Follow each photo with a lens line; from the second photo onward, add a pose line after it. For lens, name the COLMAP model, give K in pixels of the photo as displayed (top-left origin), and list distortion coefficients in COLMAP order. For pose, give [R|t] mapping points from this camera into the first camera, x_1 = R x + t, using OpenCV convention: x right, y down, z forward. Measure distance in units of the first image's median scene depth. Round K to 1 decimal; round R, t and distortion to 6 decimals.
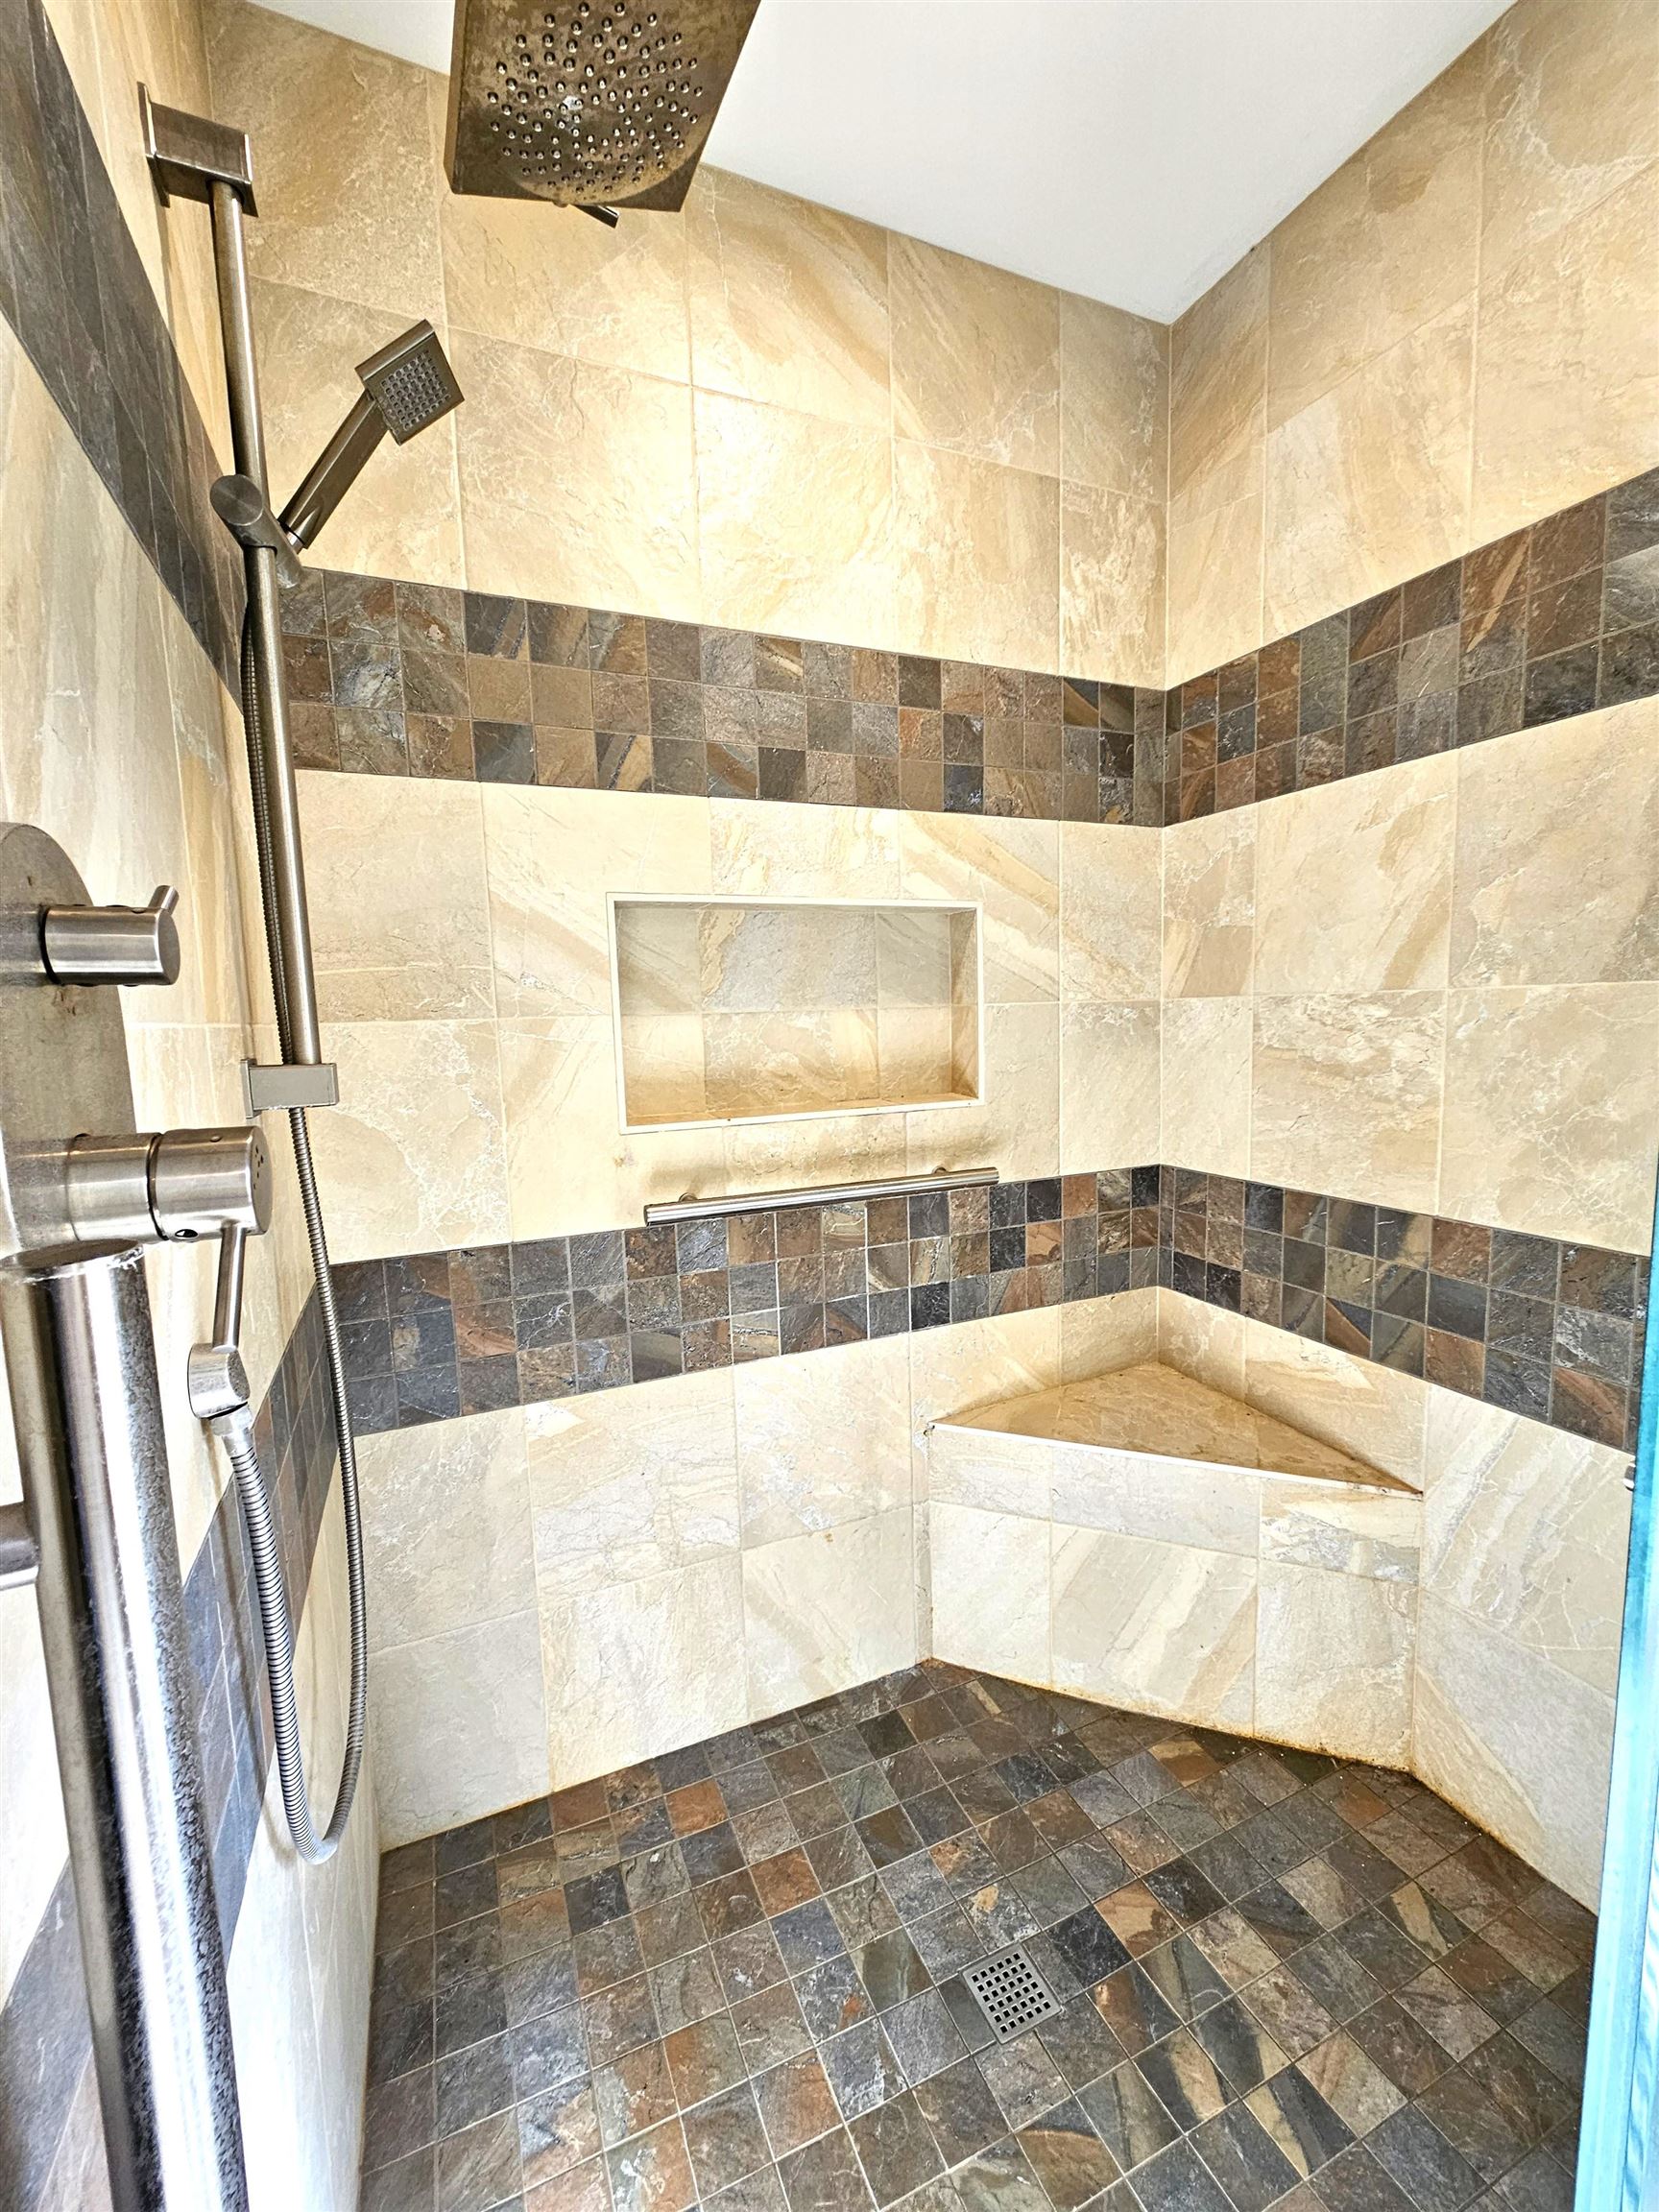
lens RADIAL K [[906.2, 0, 826.7], [0, 906.2, 1118.9], [0, 0, 1]] dist [-0.001235, 0.001935]
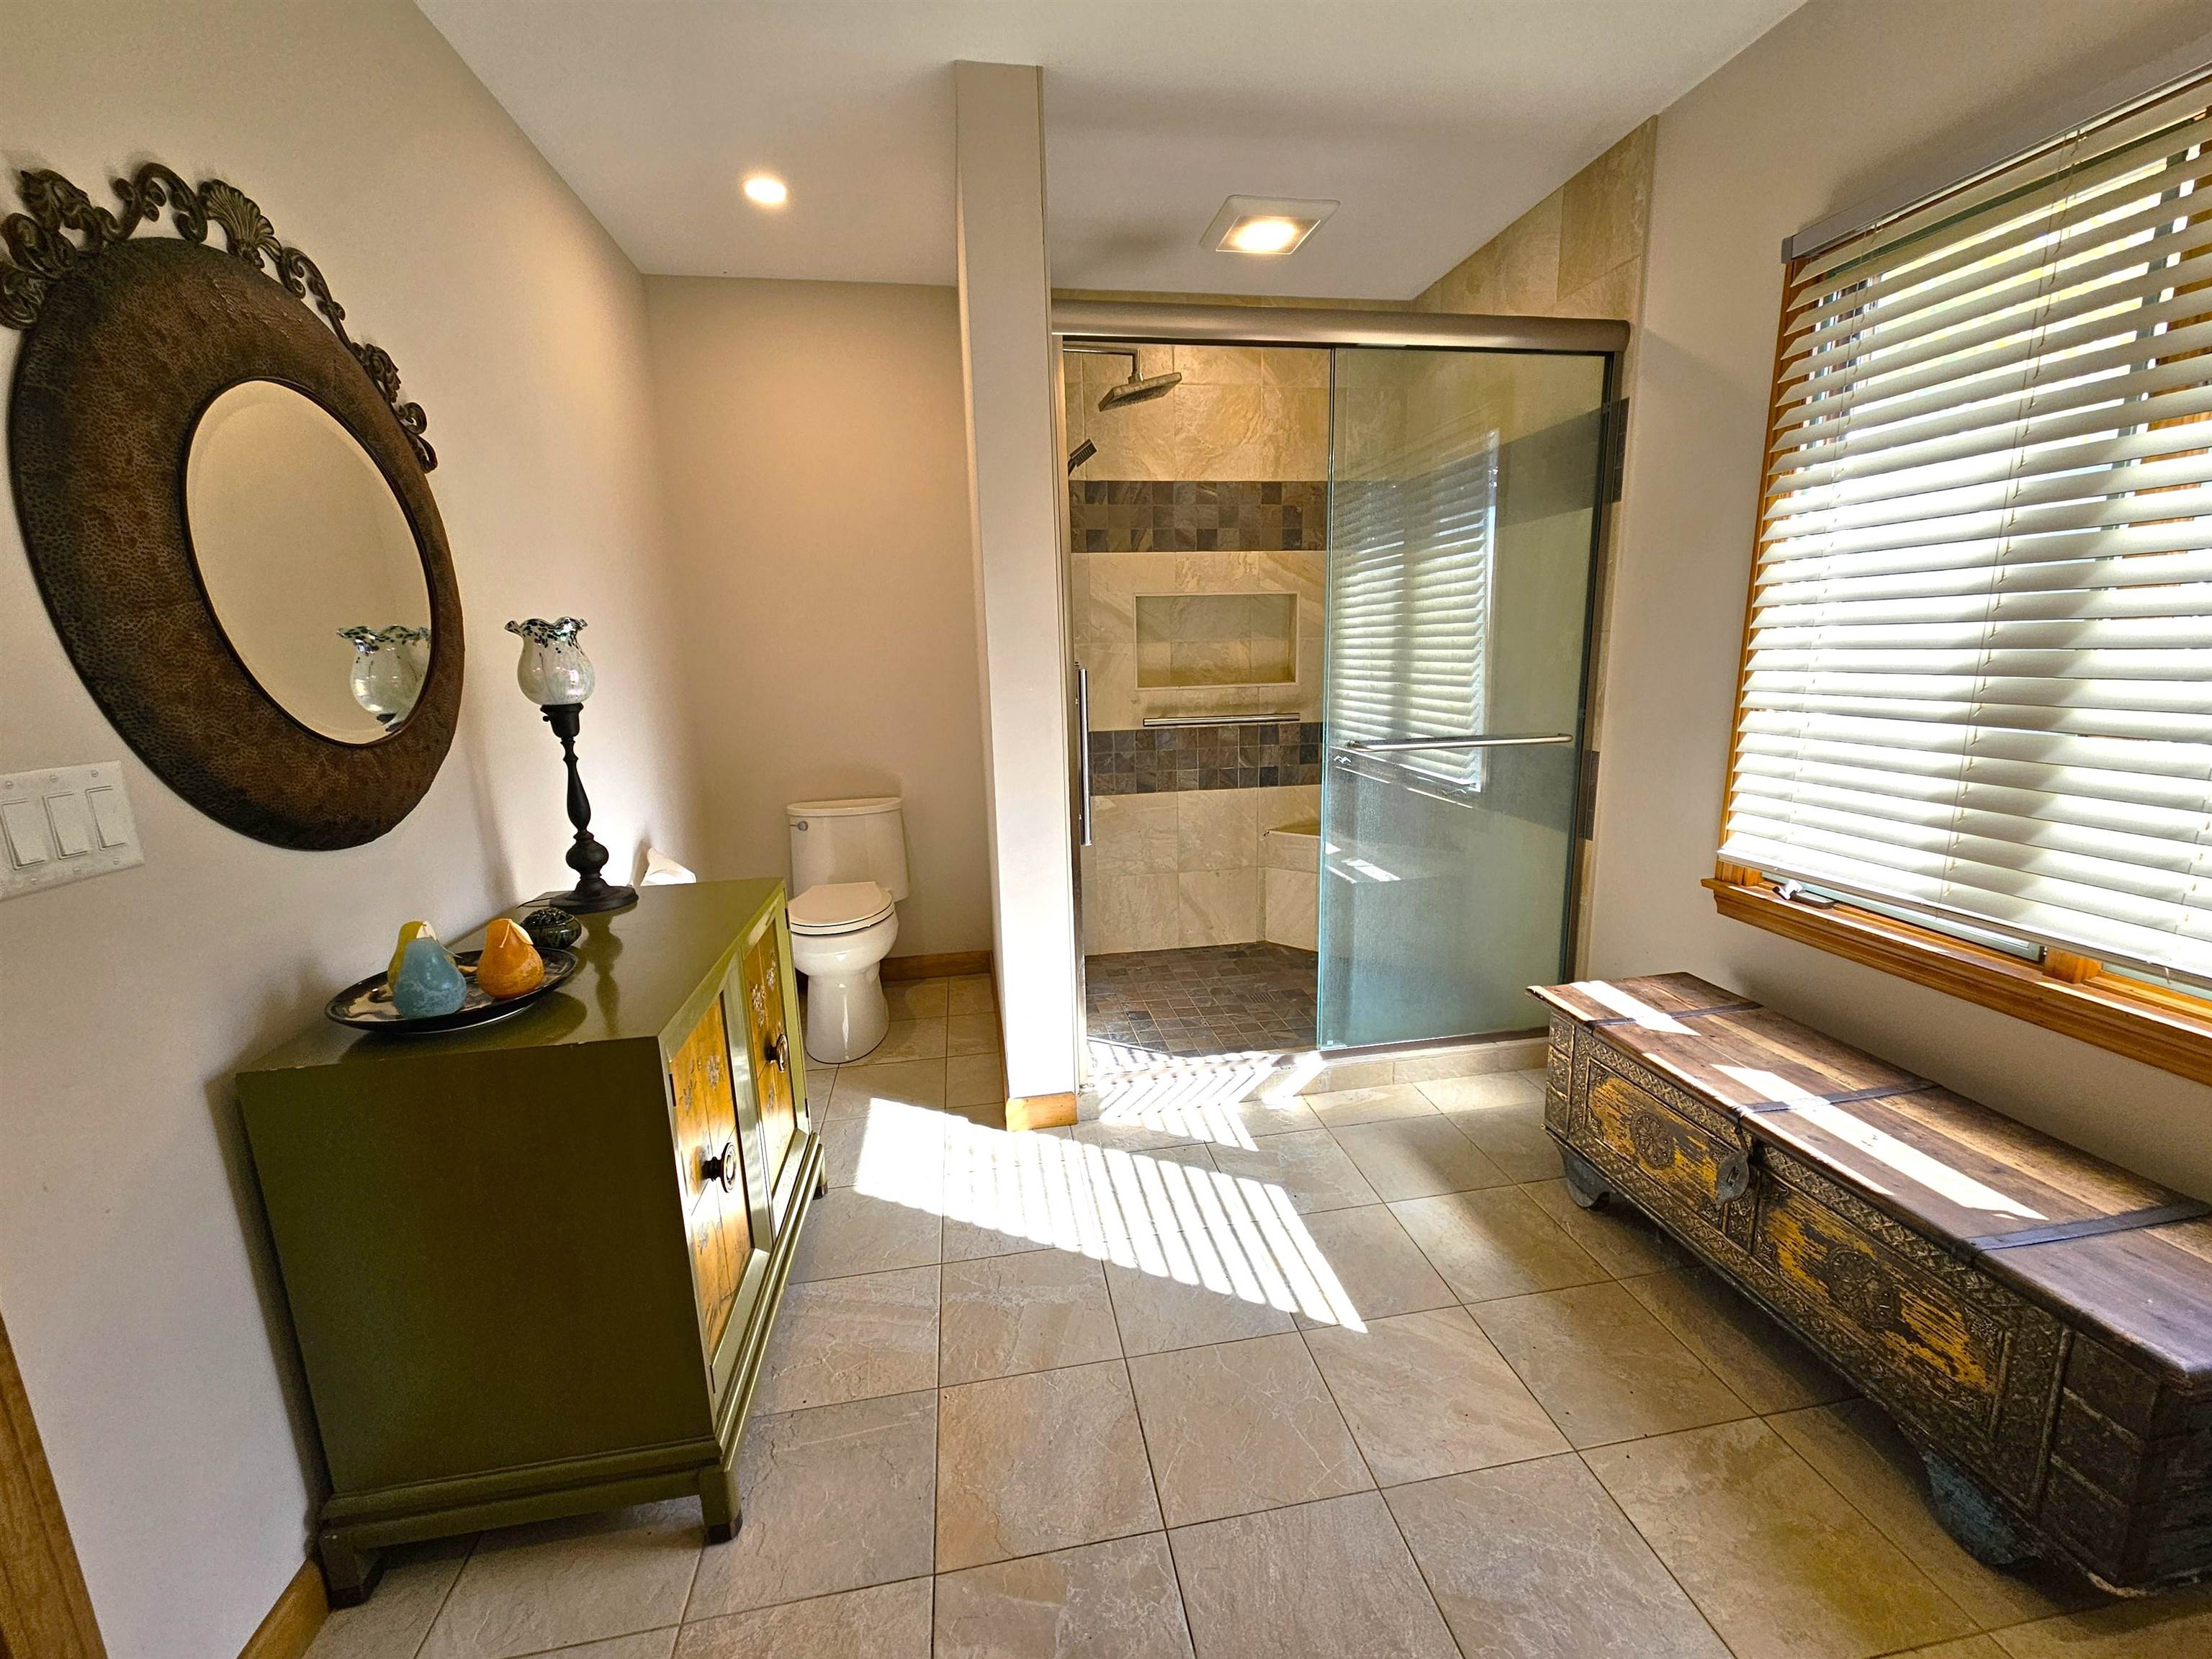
lens RADIAL K [[906.2, 0, 1111.3], [0, 906.2, 826.1], [0, 0, 1]] dist [-0.001235, 0.001935]
pose [[0.971760, 0.052681, -0.230014, 0.279783], [-0.031465, 0.994985, 0.094951, 0.141061], [0.233863, -0.085032, 0.968544, -1.354041]]
